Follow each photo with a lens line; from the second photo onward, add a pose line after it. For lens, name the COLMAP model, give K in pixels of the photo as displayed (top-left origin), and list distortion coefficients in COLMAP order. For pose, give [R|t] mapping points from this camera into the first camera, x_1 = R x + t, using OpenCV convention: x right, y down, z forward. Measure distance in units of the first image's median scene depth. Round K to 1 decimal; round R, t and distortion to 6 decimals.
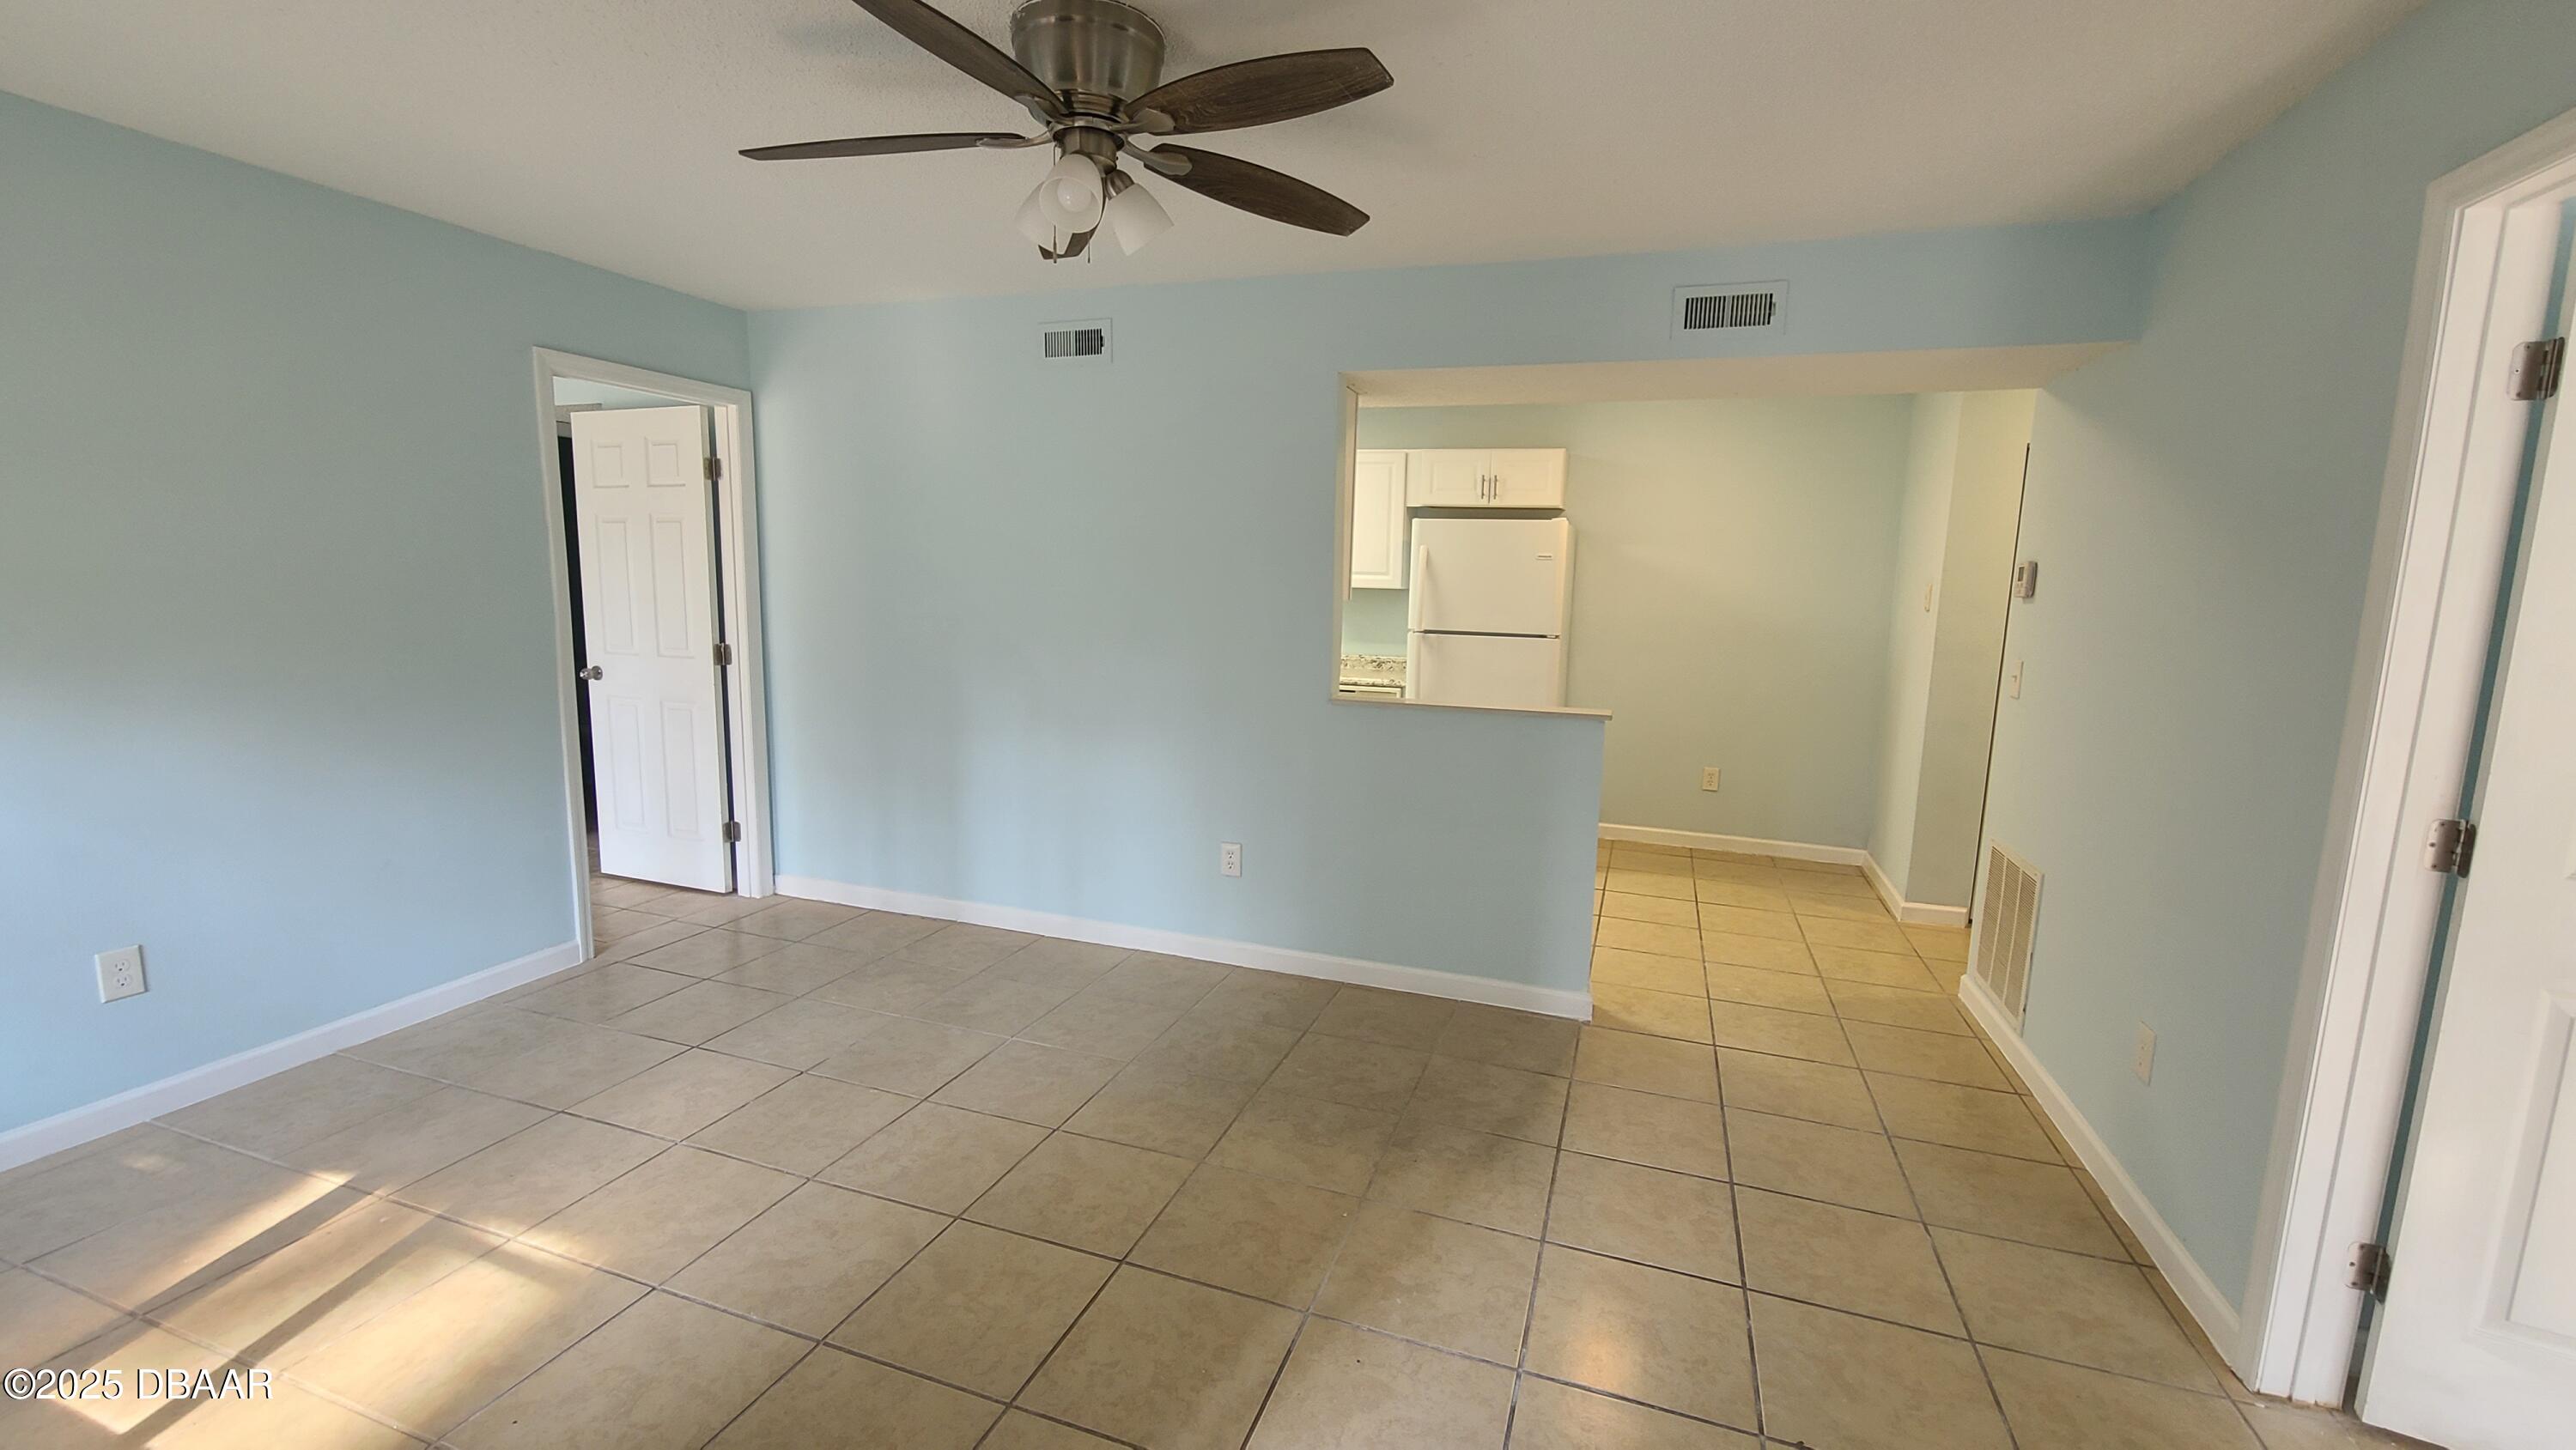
lens RADIAL K [[1074.1, 0, 1288.0], [0, 1074.1, 725.0], [0, 0, 1]] dist [0.000480, -0.000005]
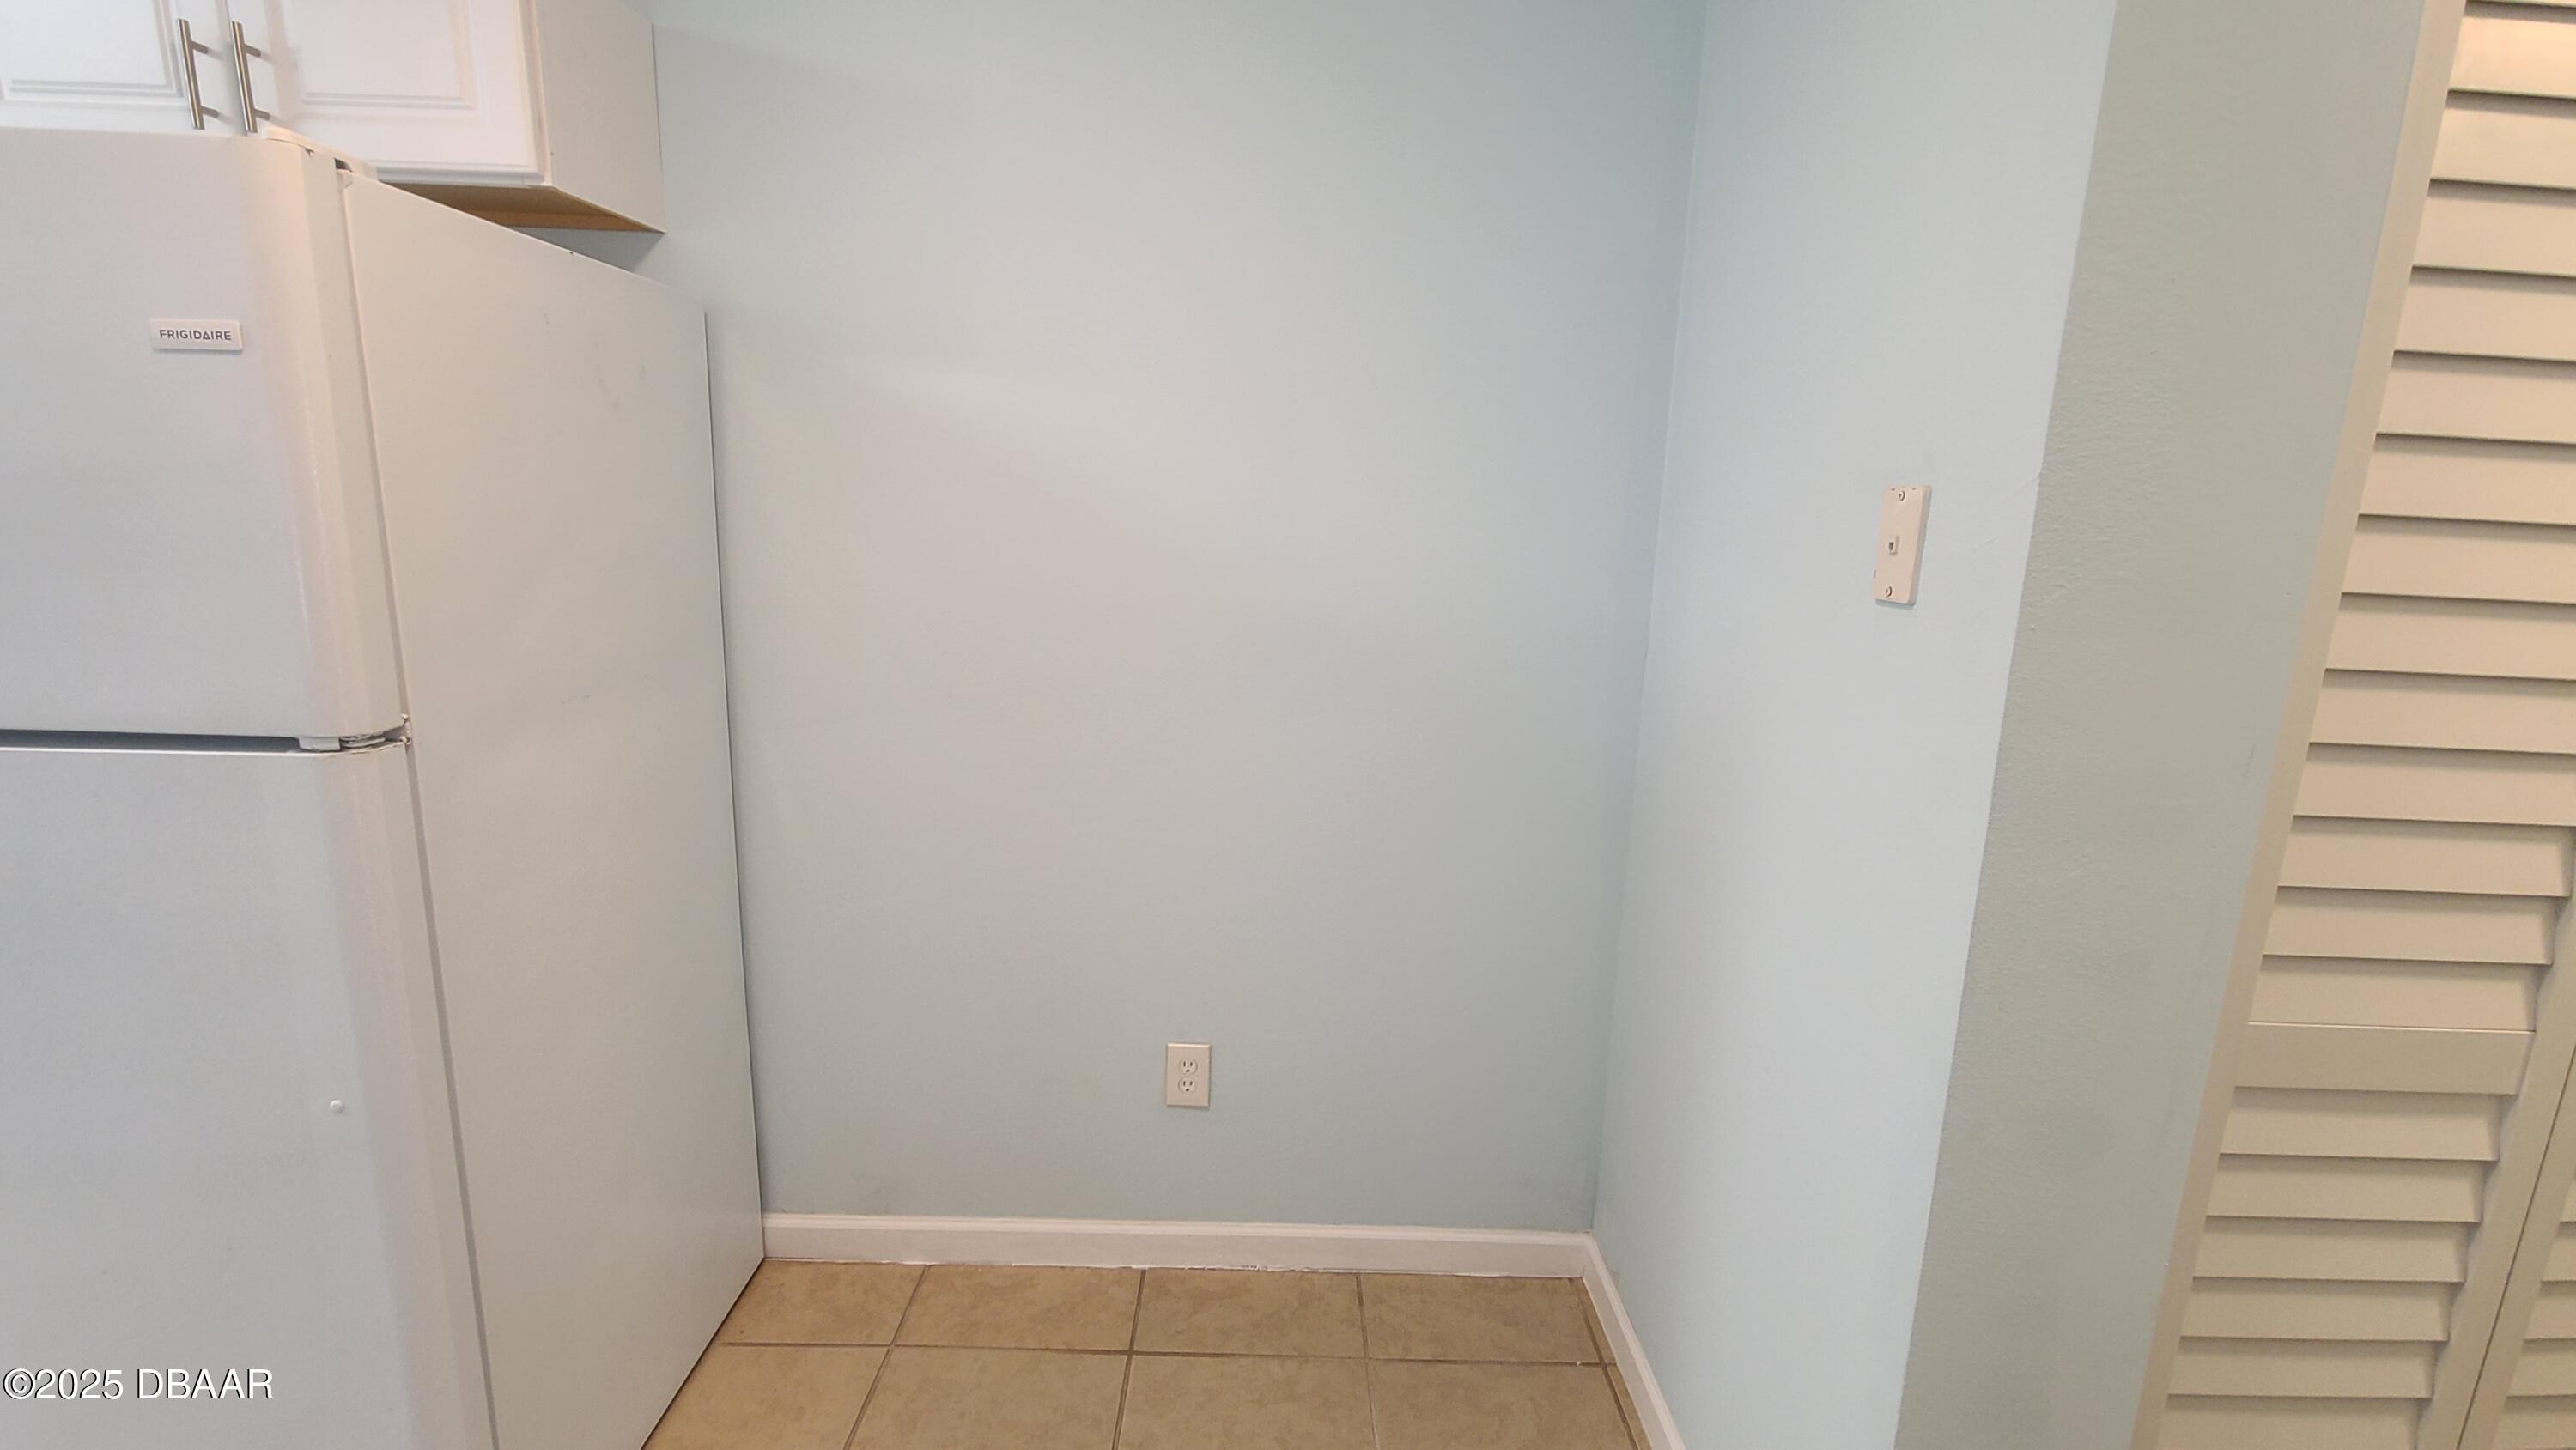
lens RADIAL K [[1115.3, 0, 1288.0], [0, 1115.3, 725.0], [0, 0, 1]] dist [-0.000278, -0.000298]
pose [[0.941133, -0.054869, 0.333554, 0.287078], [0.037014, 0.997533, 0.059656, -0.074746], [-0.336005, -0.043798, 0.940841, 0.608449]]
